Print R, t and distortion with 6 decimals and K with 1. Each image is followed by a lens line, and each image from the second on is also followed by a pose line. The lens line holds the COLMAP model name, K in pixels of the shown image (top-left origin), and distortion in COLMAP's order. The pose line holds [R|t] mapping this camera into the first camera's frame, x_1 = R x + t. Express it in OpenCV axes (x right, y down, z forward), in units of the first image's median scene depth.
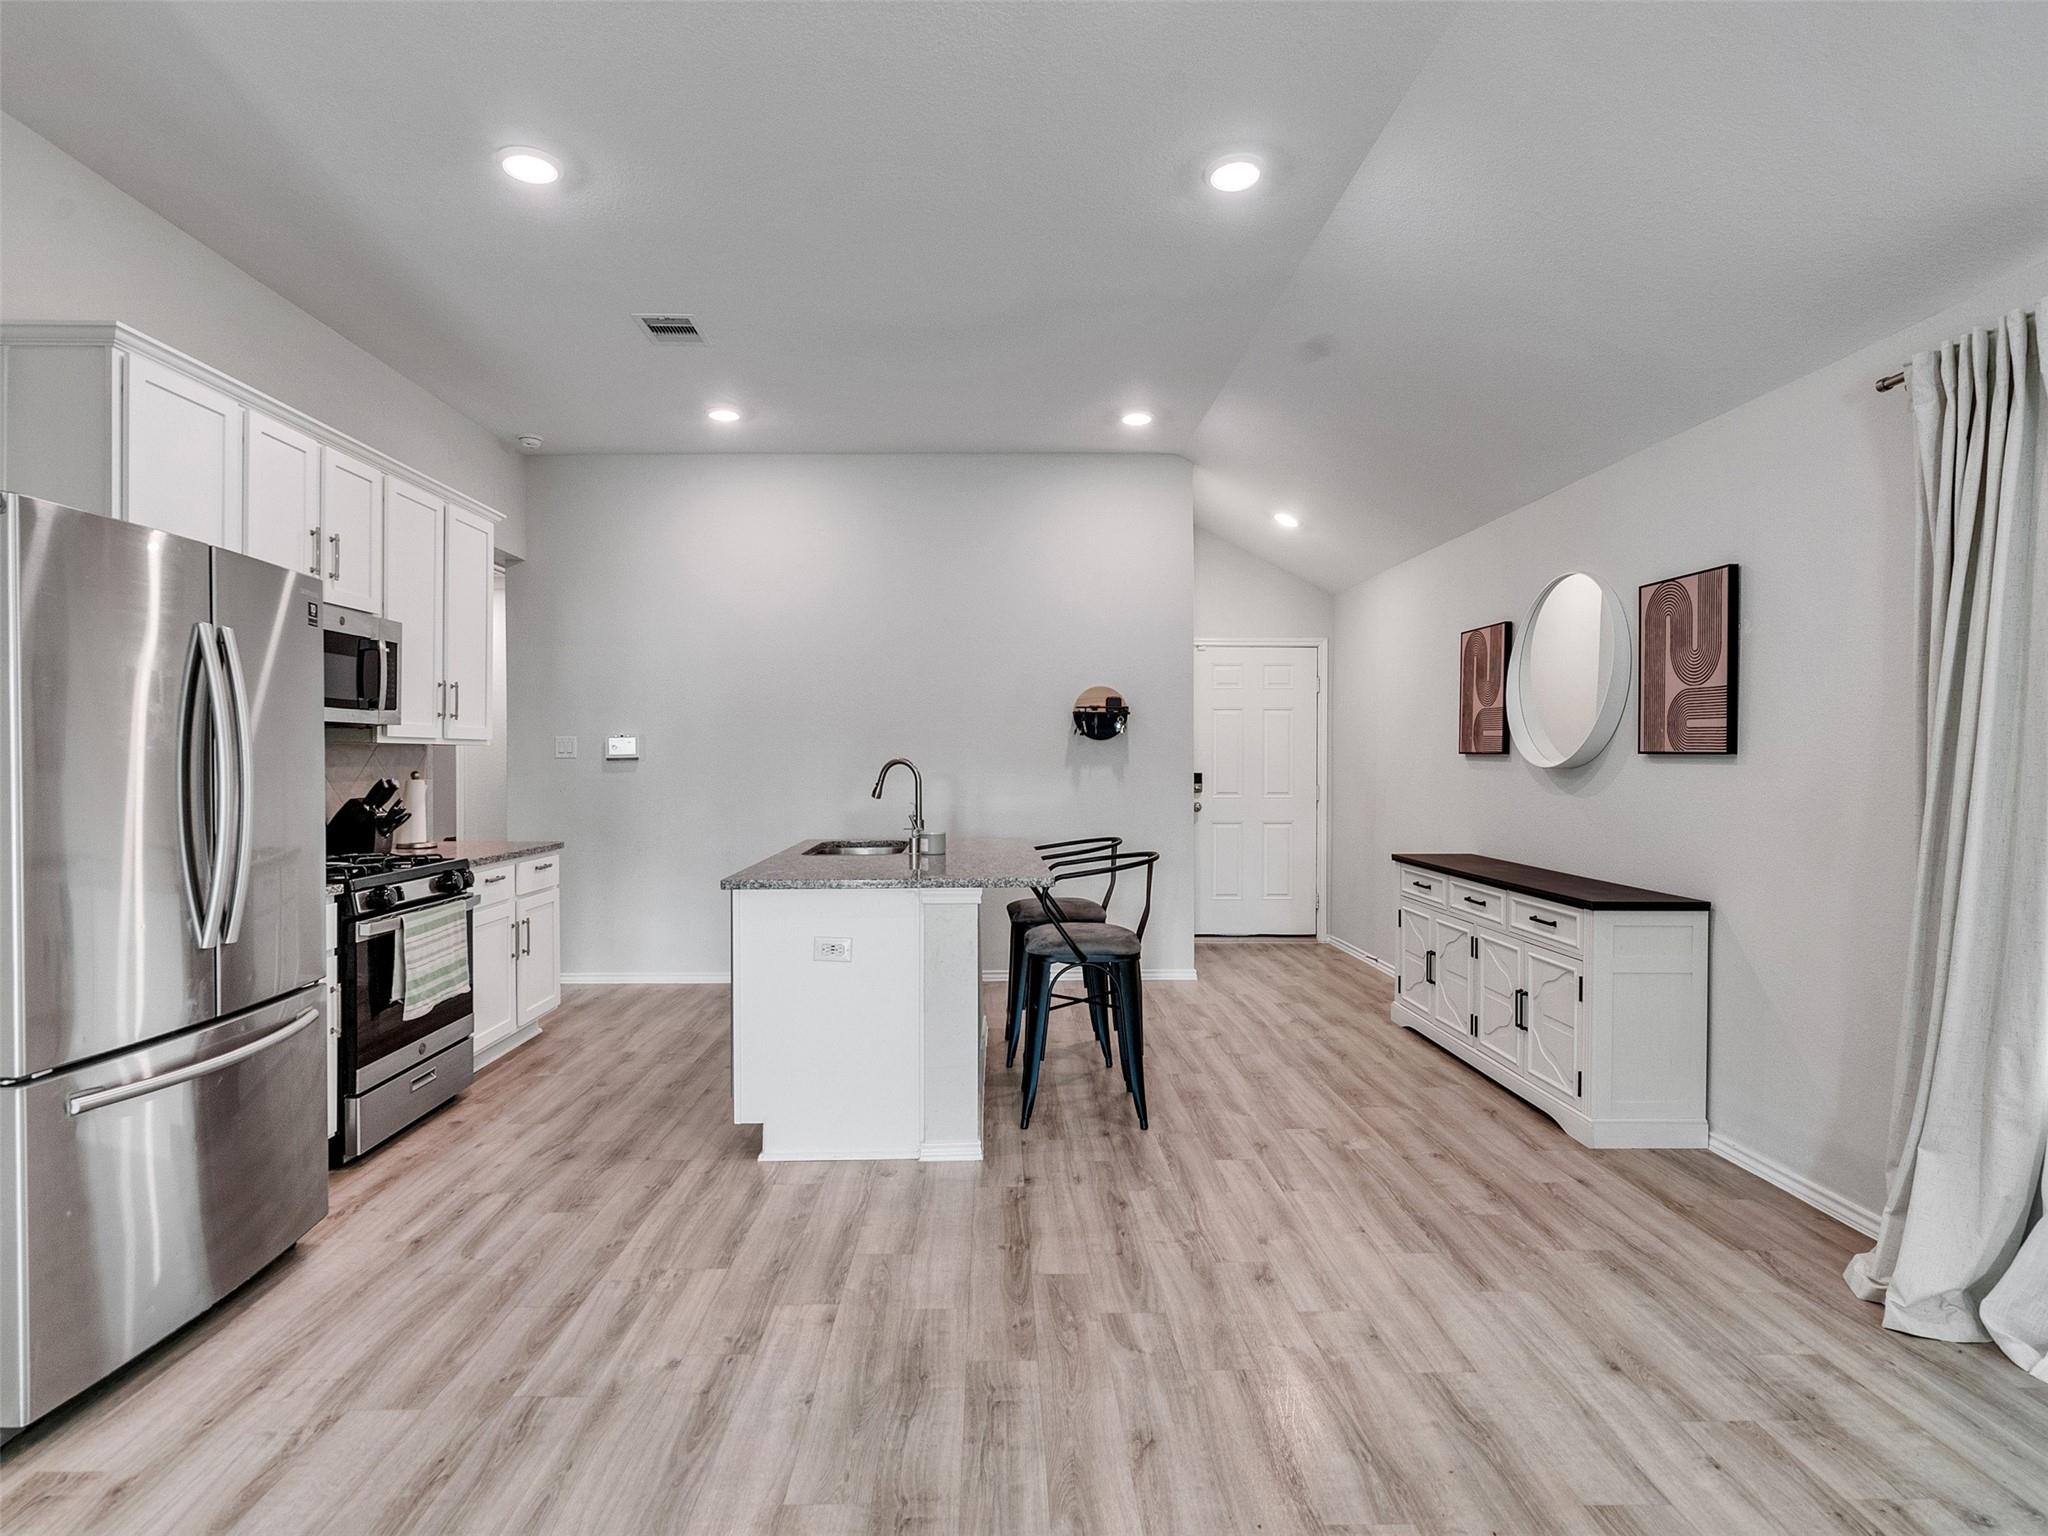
lens RADIAL K [[1044.8, 0, 1000.1], [0, 1044.8, 767.4], [0, 0, 1]] dist [-0.004619, 0.002423]
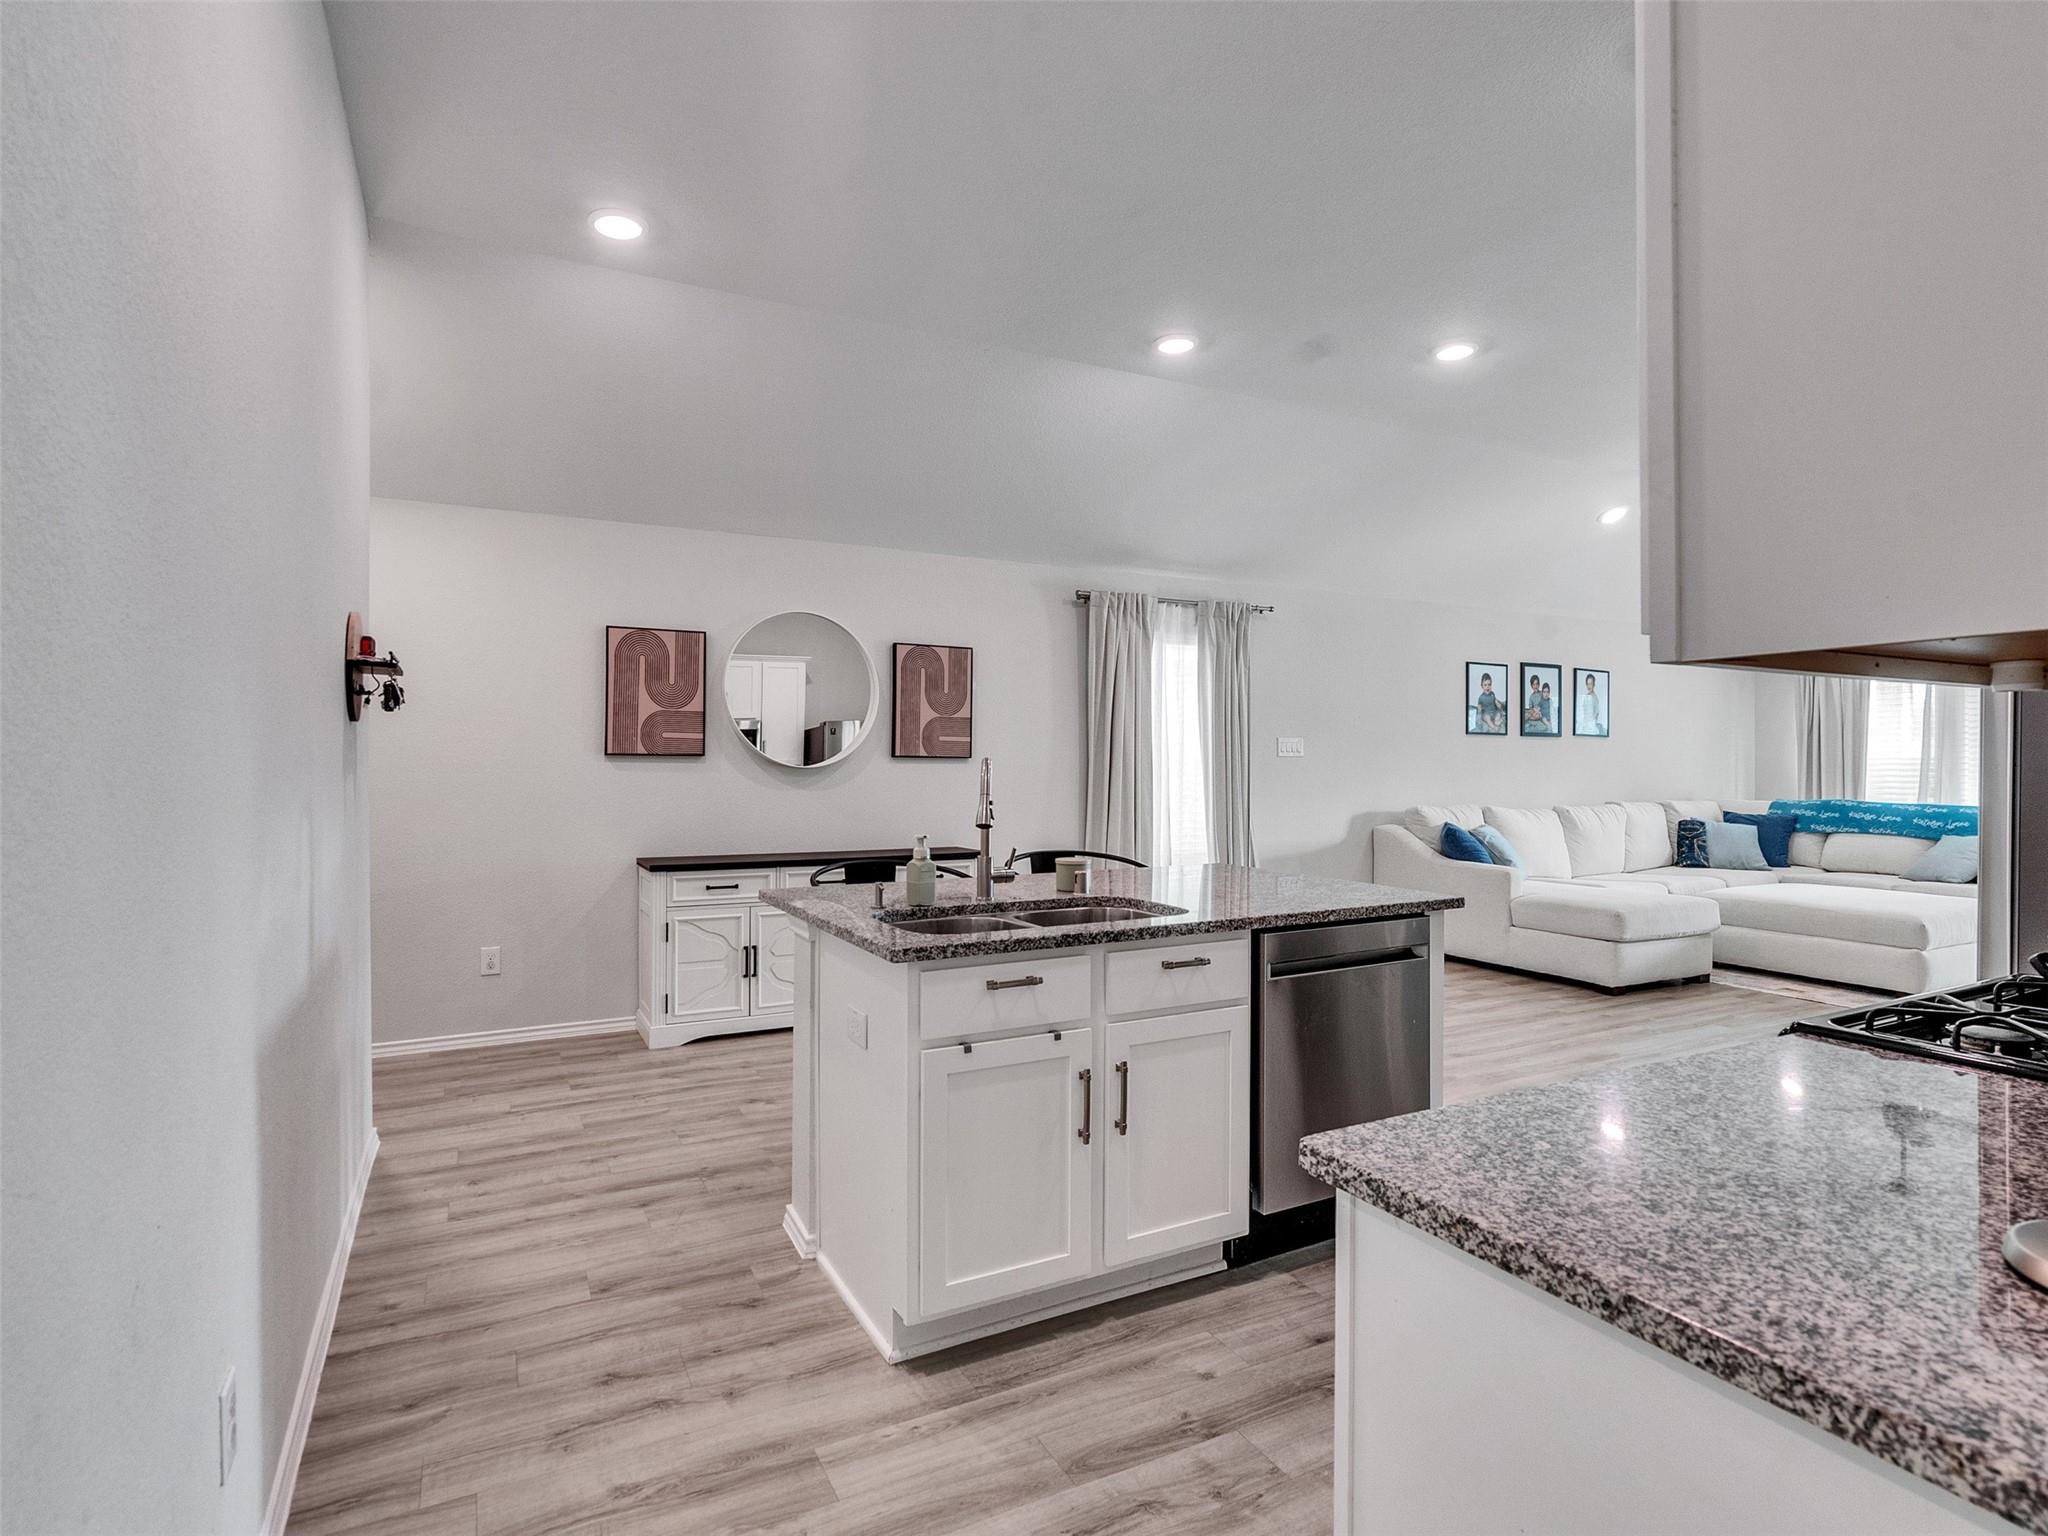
lens RADIAL K [[1044.8, 0, 1000.1], [0, 1044.8, 767.4], [0, 0, 1]] dist [-0.004619, 0.002423]
pose [[-0.444284, -0.004898, 0.895873, -0.696615], [0.006705, 0.999939, 0.008791, -0.009563], [-0.895861, 0.009912, -0.444224, 1.377351]]
